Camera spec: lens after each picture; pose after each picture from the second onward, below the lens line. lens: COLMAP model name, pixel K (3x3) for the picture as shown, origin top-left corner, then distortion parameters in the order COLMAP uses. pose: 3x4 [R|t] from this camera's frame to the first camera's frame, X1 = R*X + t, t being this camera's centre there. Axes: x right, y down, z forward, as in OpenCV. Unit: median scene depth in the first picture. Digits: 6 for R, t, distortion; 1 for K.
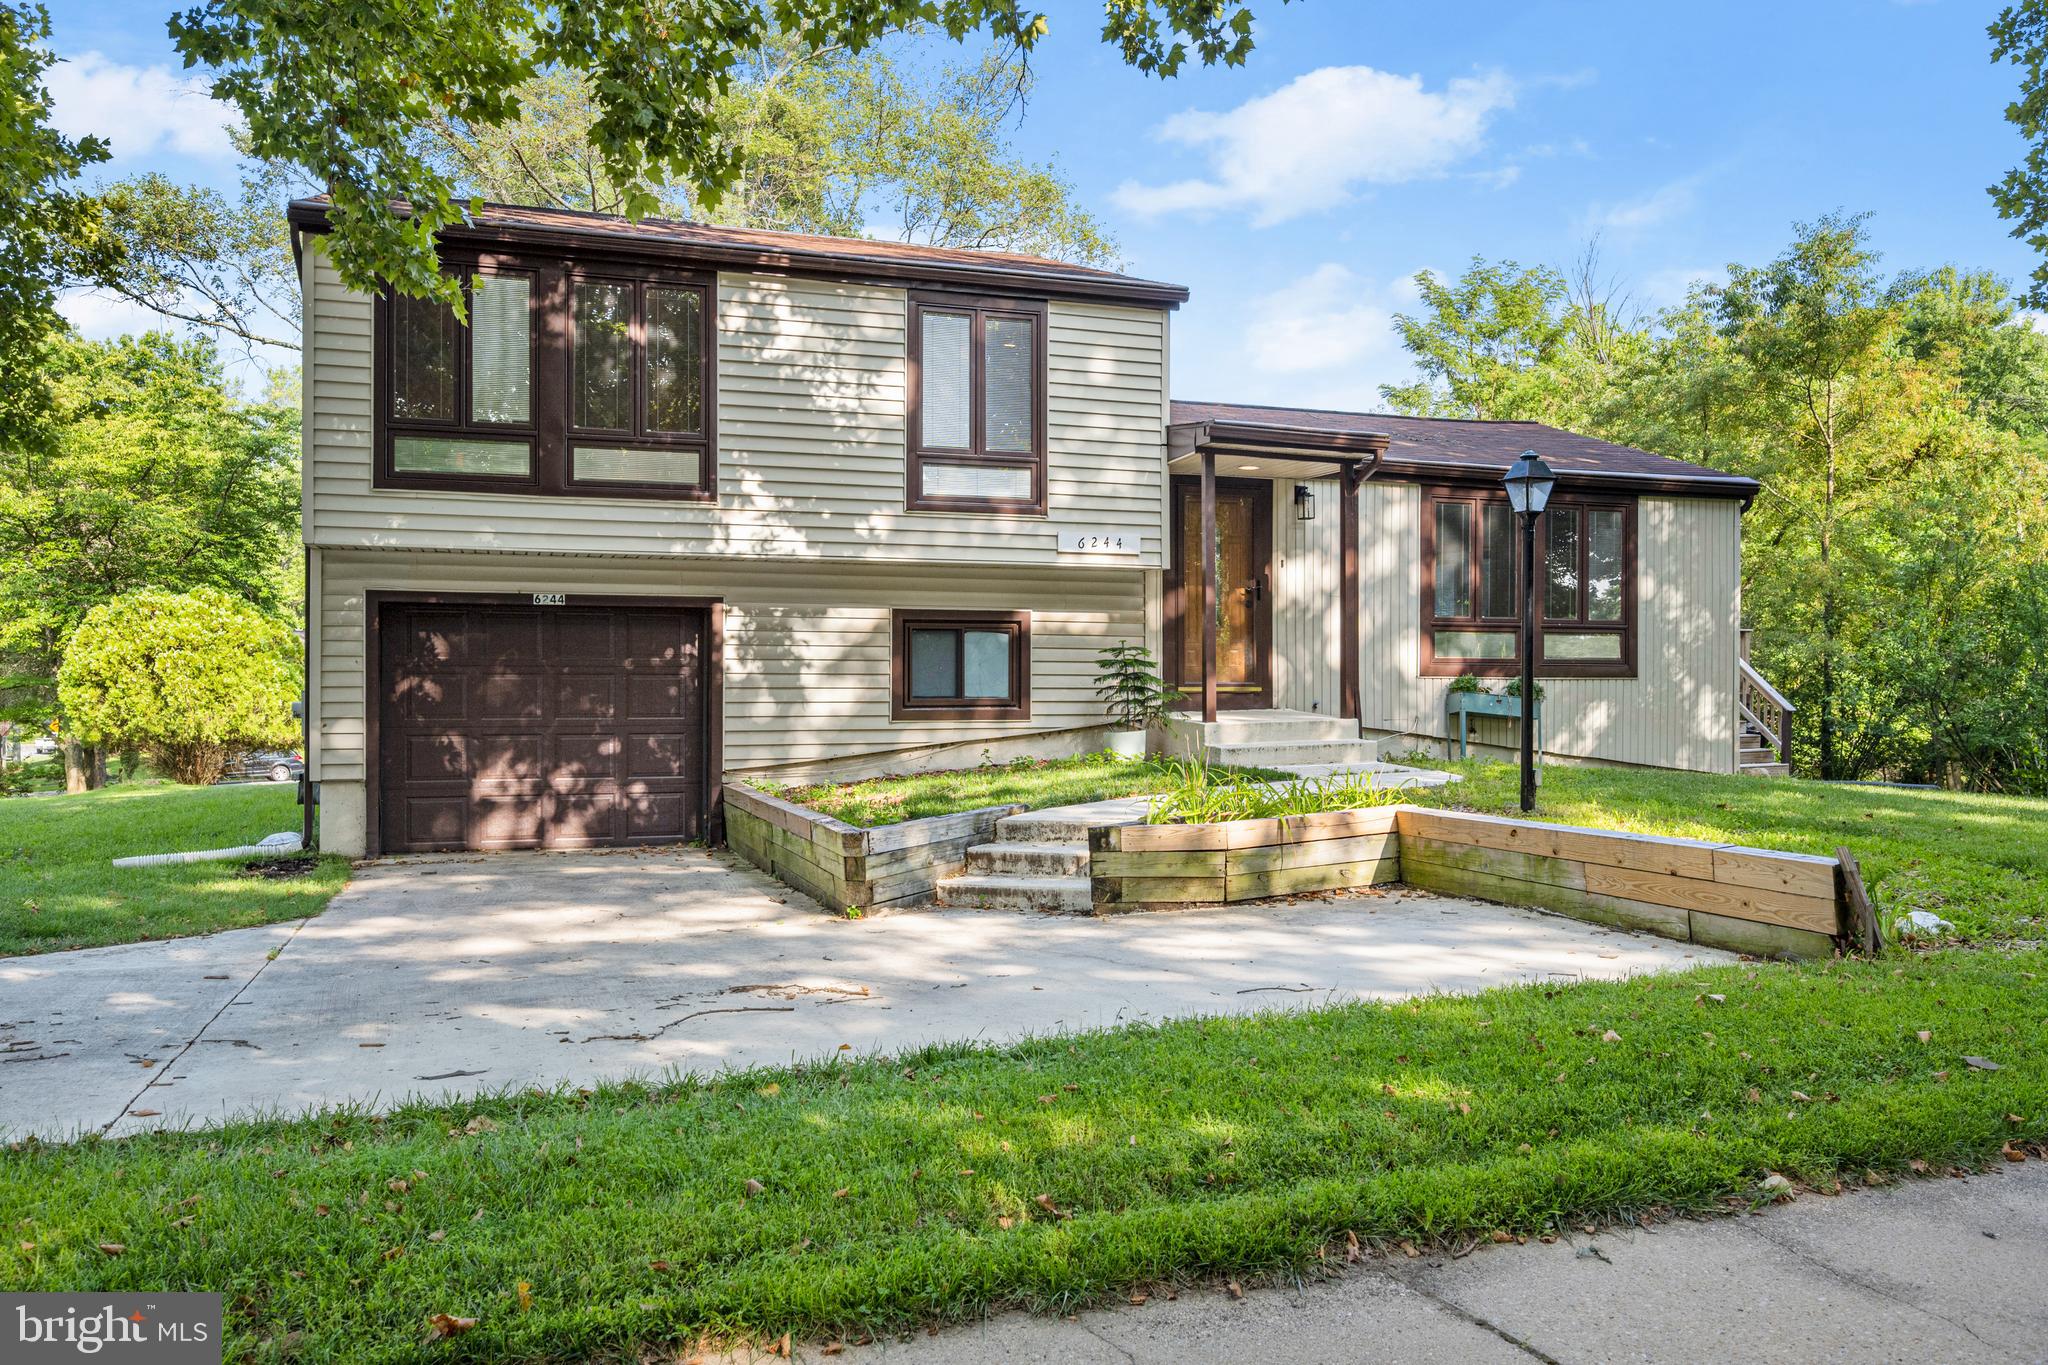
lens RADIAL K [[1473.5, 0, 1023.3], [0, 1473.5, 679.8], [0, 0, 1]] dist [0.004750, -0.003061]
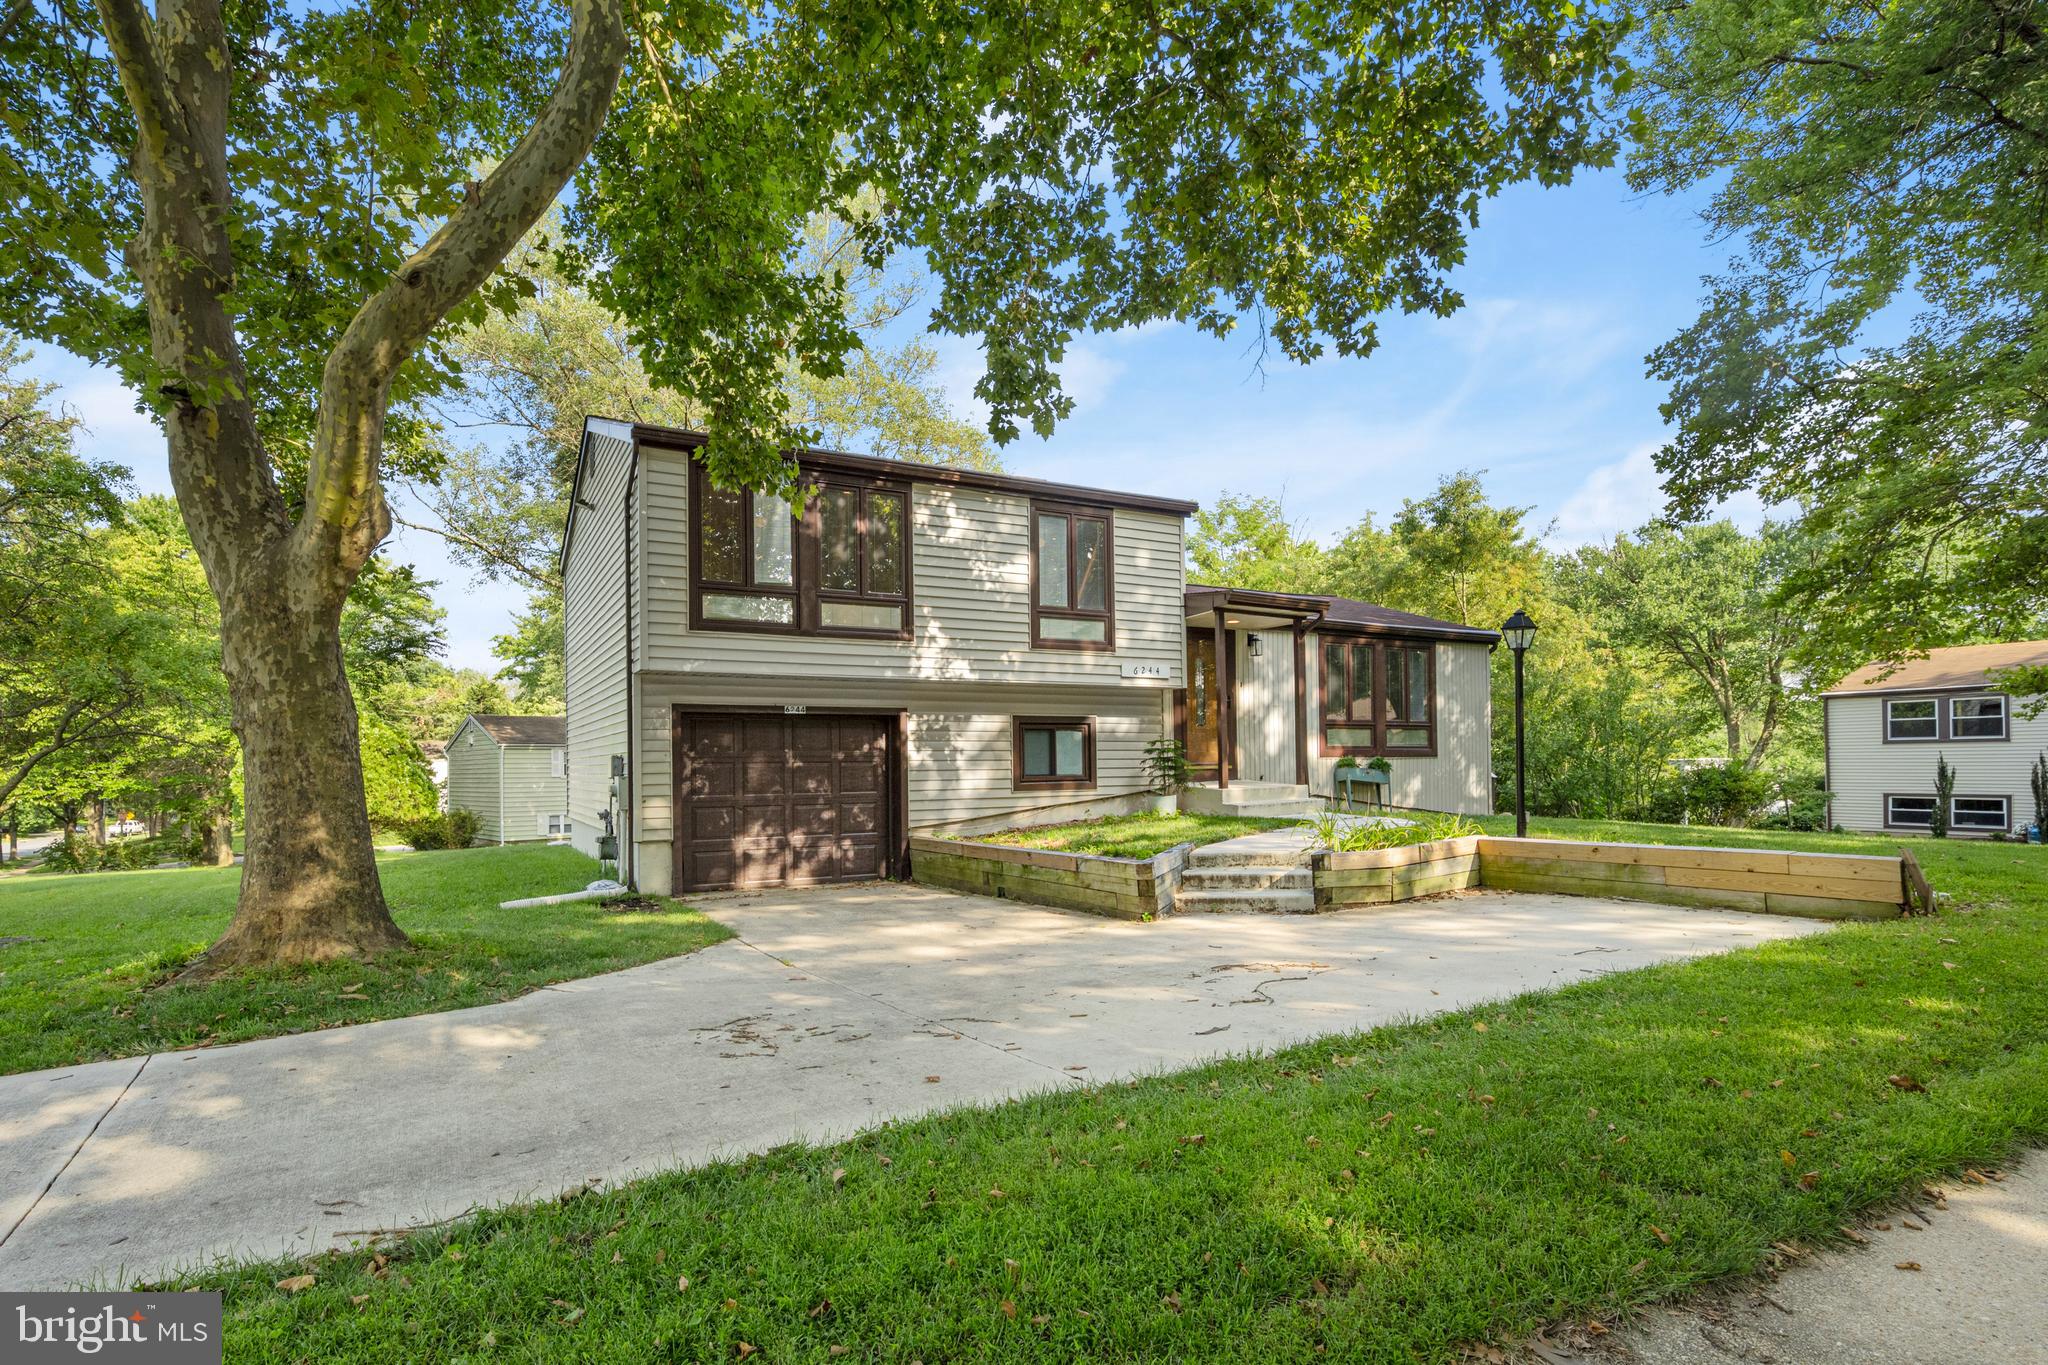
lens RADIAL K [[991.4, 0, 1016.6], [0, 991.4, 744.1], [0, 0, 1]] dist [0.006187, 0.001065]
pose [[0.988806, -0.011374, 0.148774, -0.242170], [0.015089, 0.999601, -0.023864, 0.004138], [-0.148443, 0.025841, 0.988583, 0.025379]]
